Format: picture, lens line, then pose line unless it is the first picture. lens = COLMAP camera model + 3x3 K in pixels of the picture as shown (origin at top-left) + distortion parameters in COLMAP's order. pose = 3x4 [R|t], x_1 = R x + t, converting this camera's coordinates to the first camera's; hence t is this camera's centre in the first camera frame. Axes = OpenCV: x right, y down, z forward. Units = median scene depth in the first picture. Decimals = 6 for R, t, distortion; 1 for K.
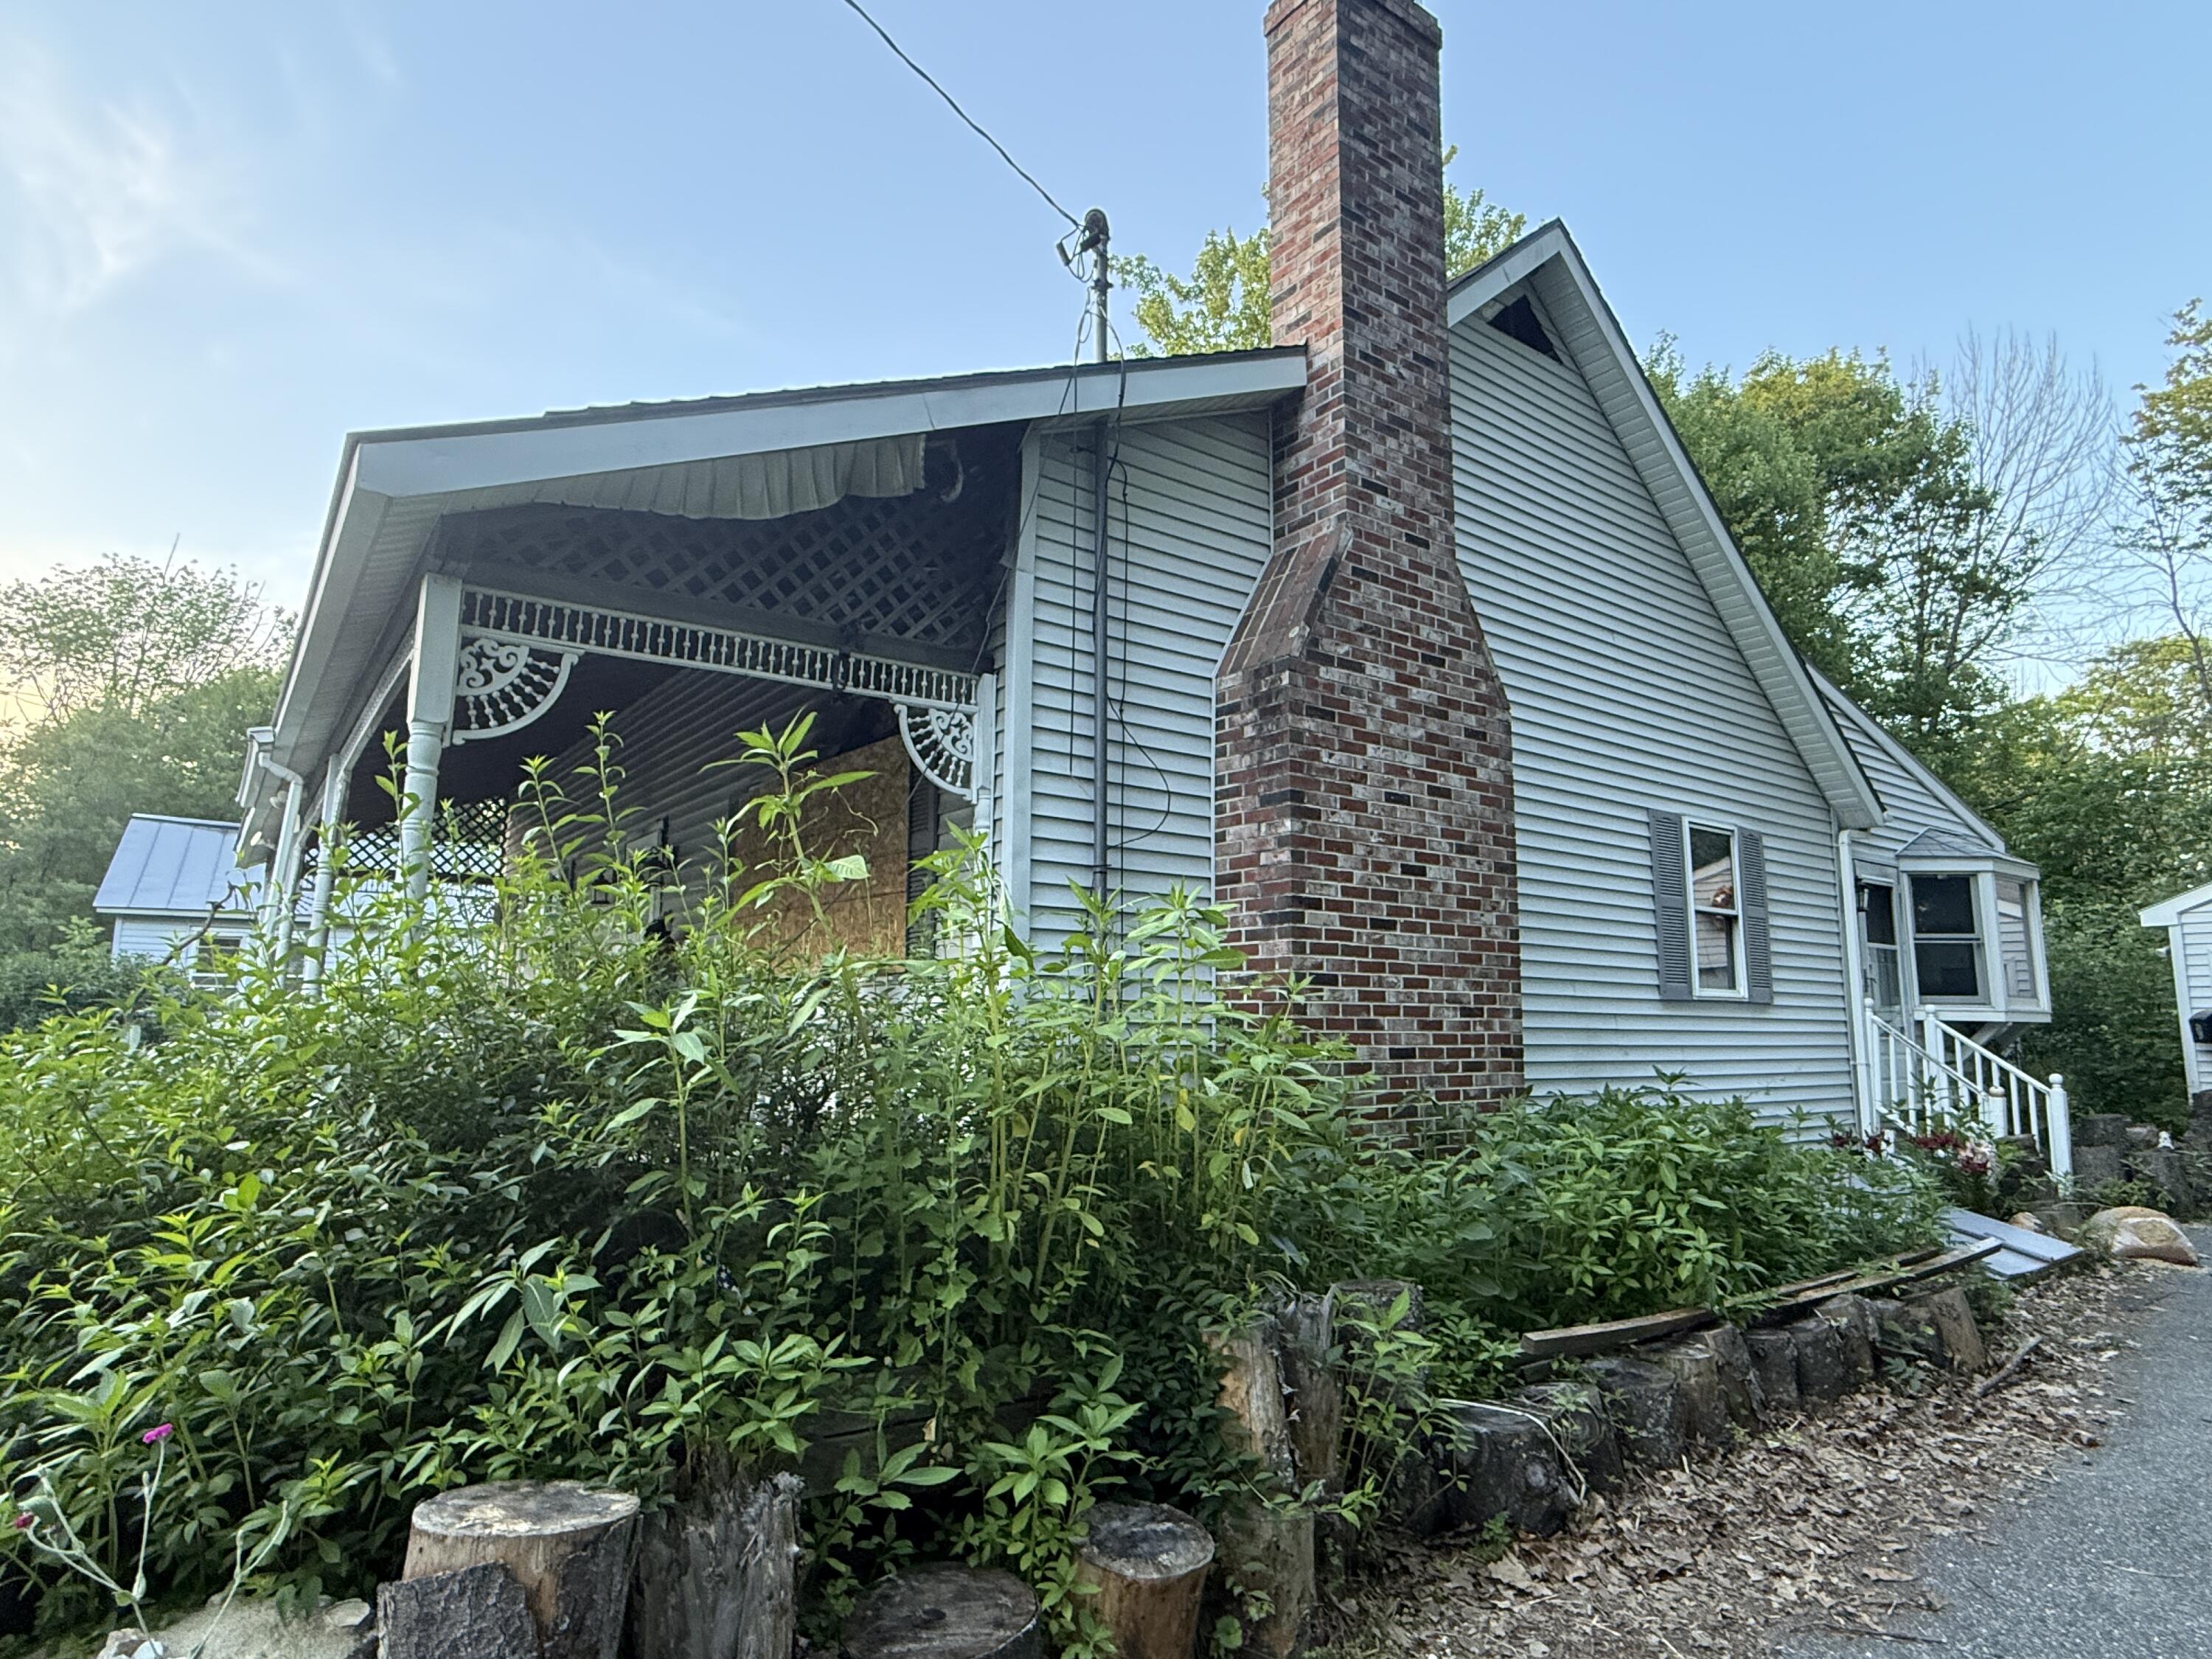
lens RADIAL K [[1232.3, 0, 1113.9], [0, 1232.3, 838.5], [0, 0, 1]] dist [-0.005071, -0.000122]
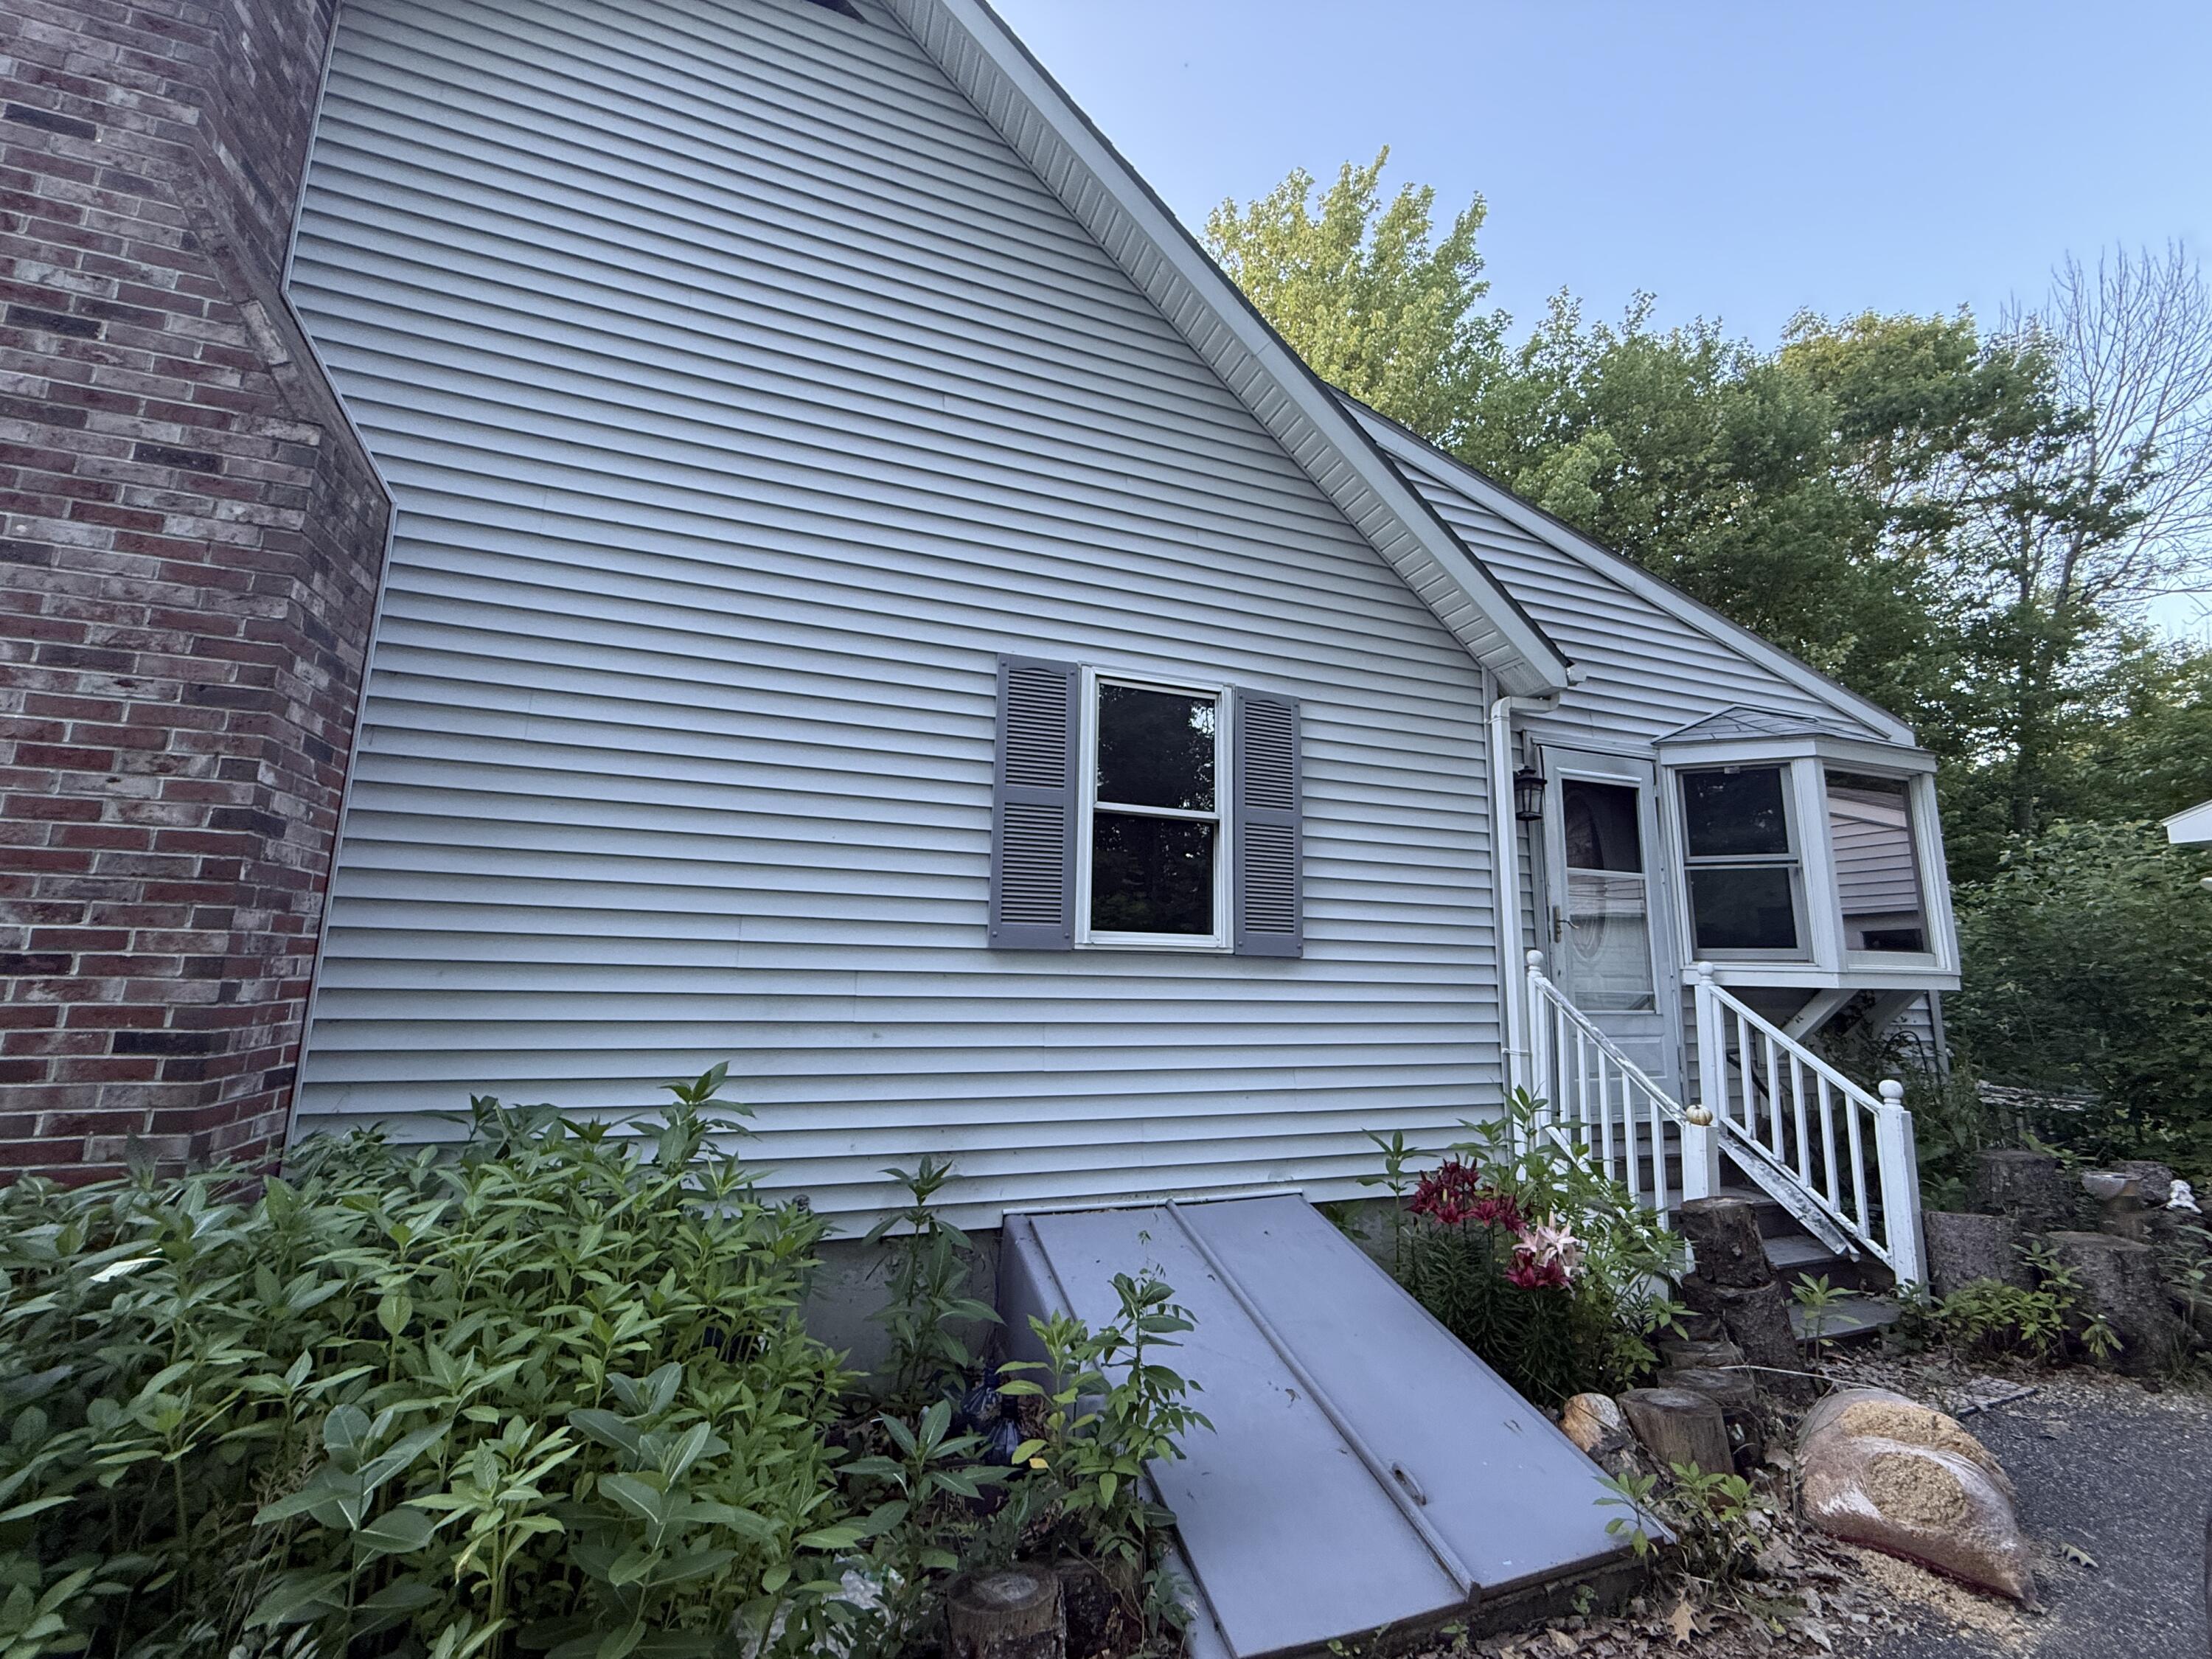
lens RADIAL K [[883.8, 0, 1097.5], [0, 883.8, 832.0], [0, 0, 1]] dist [-0.001124, 0.000240]
pose [[0.960081, -0.039176, -0.276964, 0.484825], [0.034723, 0.999177, -0.020966, 0.064292], [0.277557, 0.010512, 0.960652, 0.452876]]
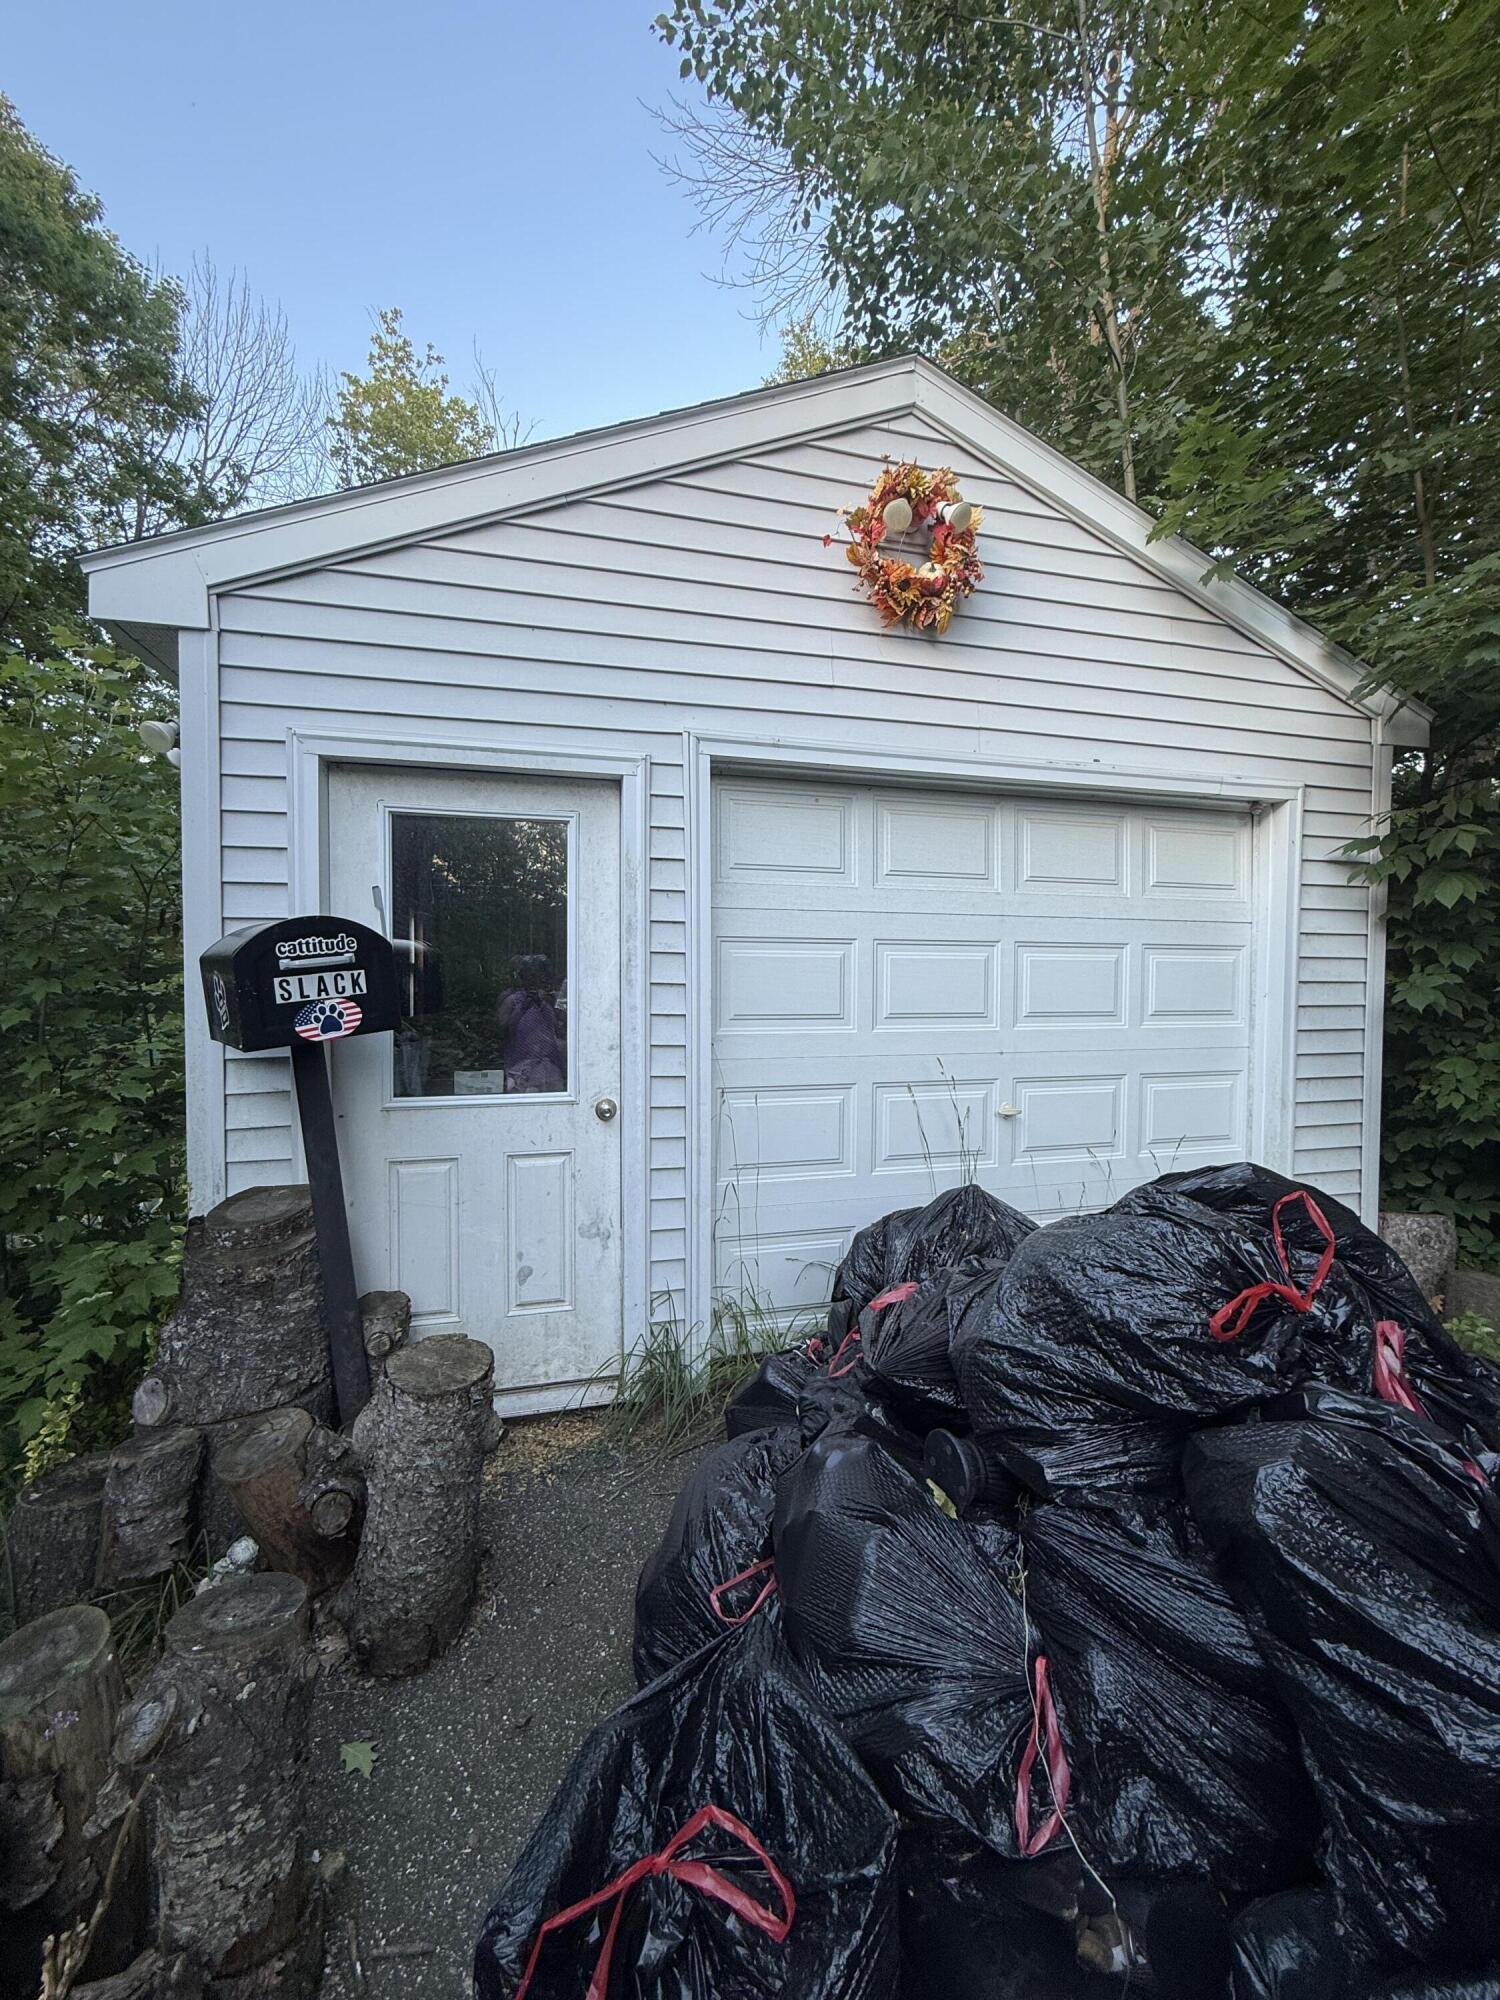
lens RADIAL K [[799.1, 0, 752.7], [0, 799.1, 996.8], [0, 0, 1]] dist [-0.001124, 0.000240]
pose [[0.379811, -0.050781, 0.923669, 0.837549], [-0.134031, 0.984935, 0.109263, 0.138171], [-0.915303, -0.165299, 0.367283, 0.904677]]
